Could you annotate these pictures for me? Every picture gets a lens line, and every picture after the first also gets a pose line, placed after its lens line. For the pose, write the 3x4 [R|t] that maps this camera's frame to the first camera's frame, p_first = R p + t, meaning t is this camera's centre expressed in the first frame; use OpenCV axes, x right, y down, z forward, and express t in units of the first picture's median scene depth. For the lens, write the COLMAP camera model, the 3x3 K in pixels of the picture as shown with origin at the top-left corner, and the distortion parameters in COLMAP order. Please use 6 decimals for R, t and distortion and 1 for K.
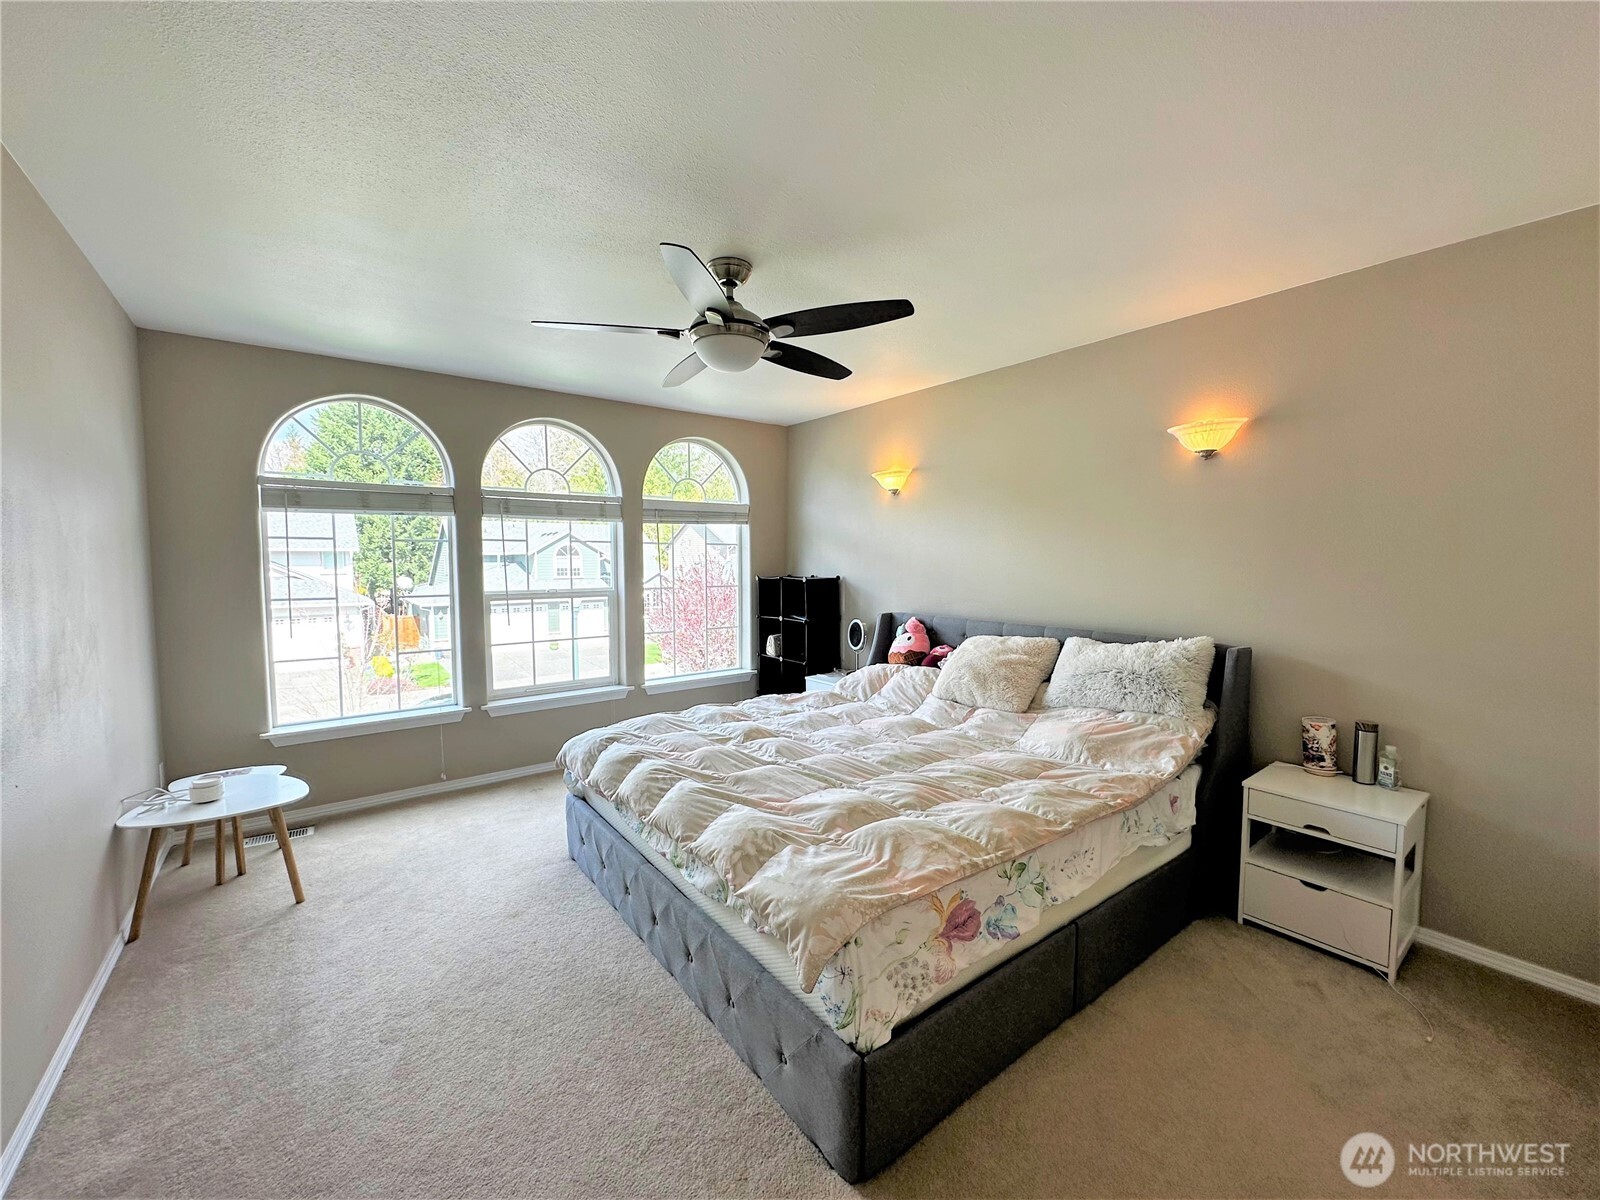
lens RADIAL K [[641.1, 0, 800.0], [0, 641.1, 600.0], [0, 0, 1]] dist [-0.003078, 0.000719]
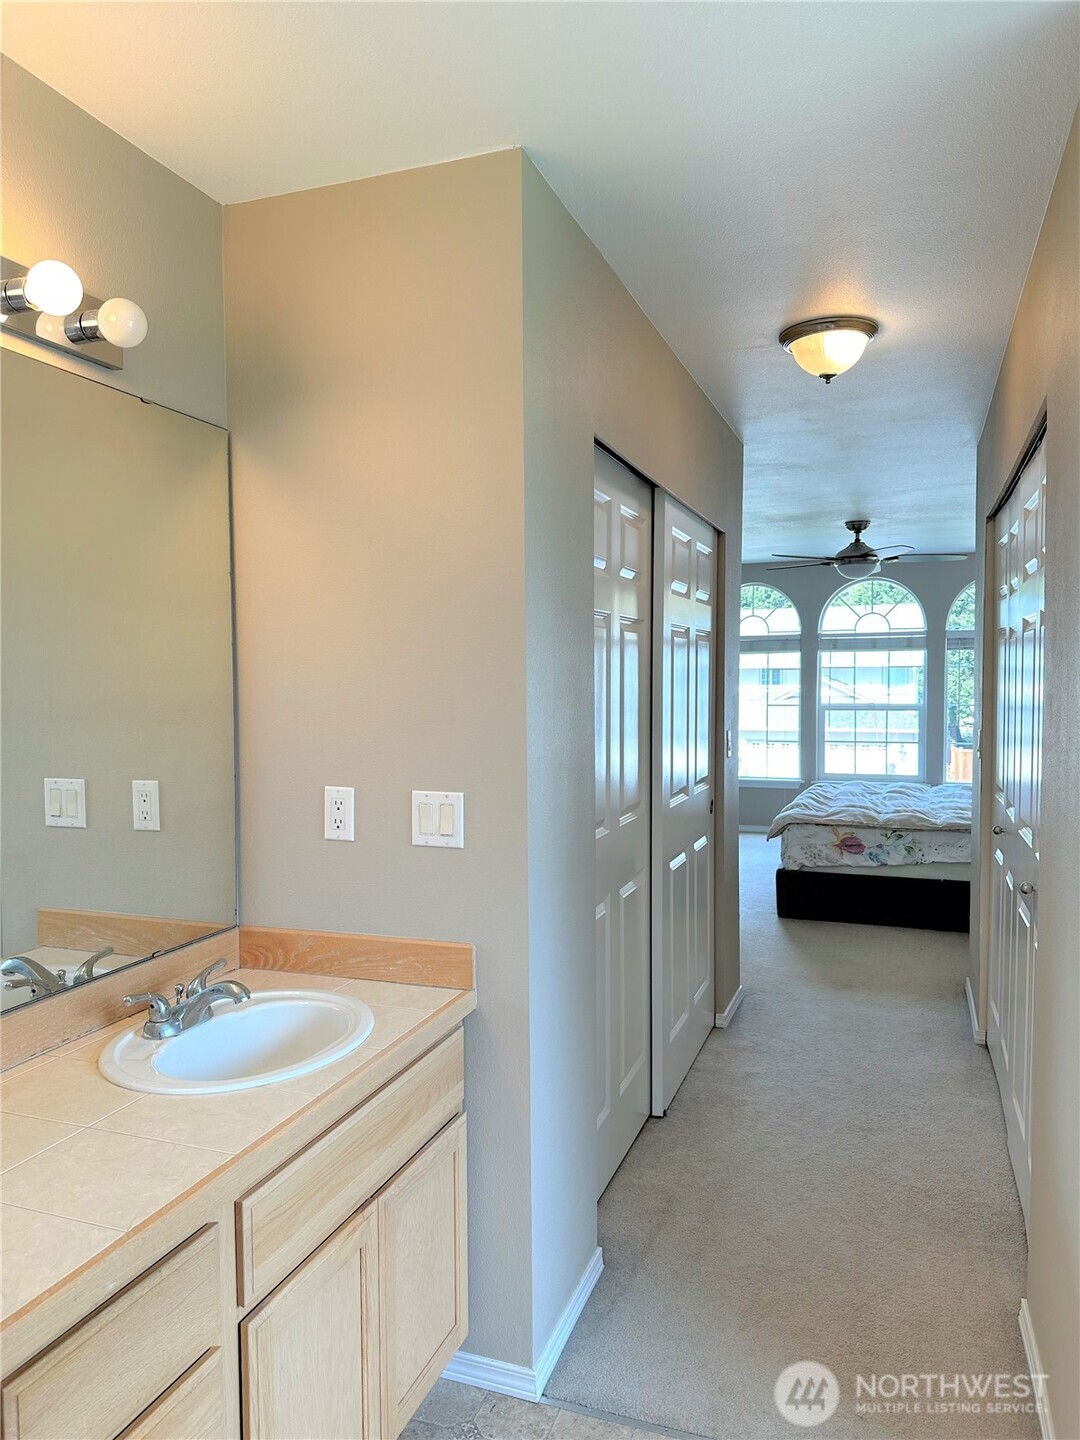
lens RADIAL K [[993.3, 0, 540.0], [0, 993.3, 720.0], [0, 0, 1]] dist [0.006910, 0.001677]
pose [[0.532540, 0.033115, -0.845757, 1.523431], [-0.047892, 0.998812, 0.008952, 0.049284], [0.845049, 0.035738, 0.533494, -1.050865]]
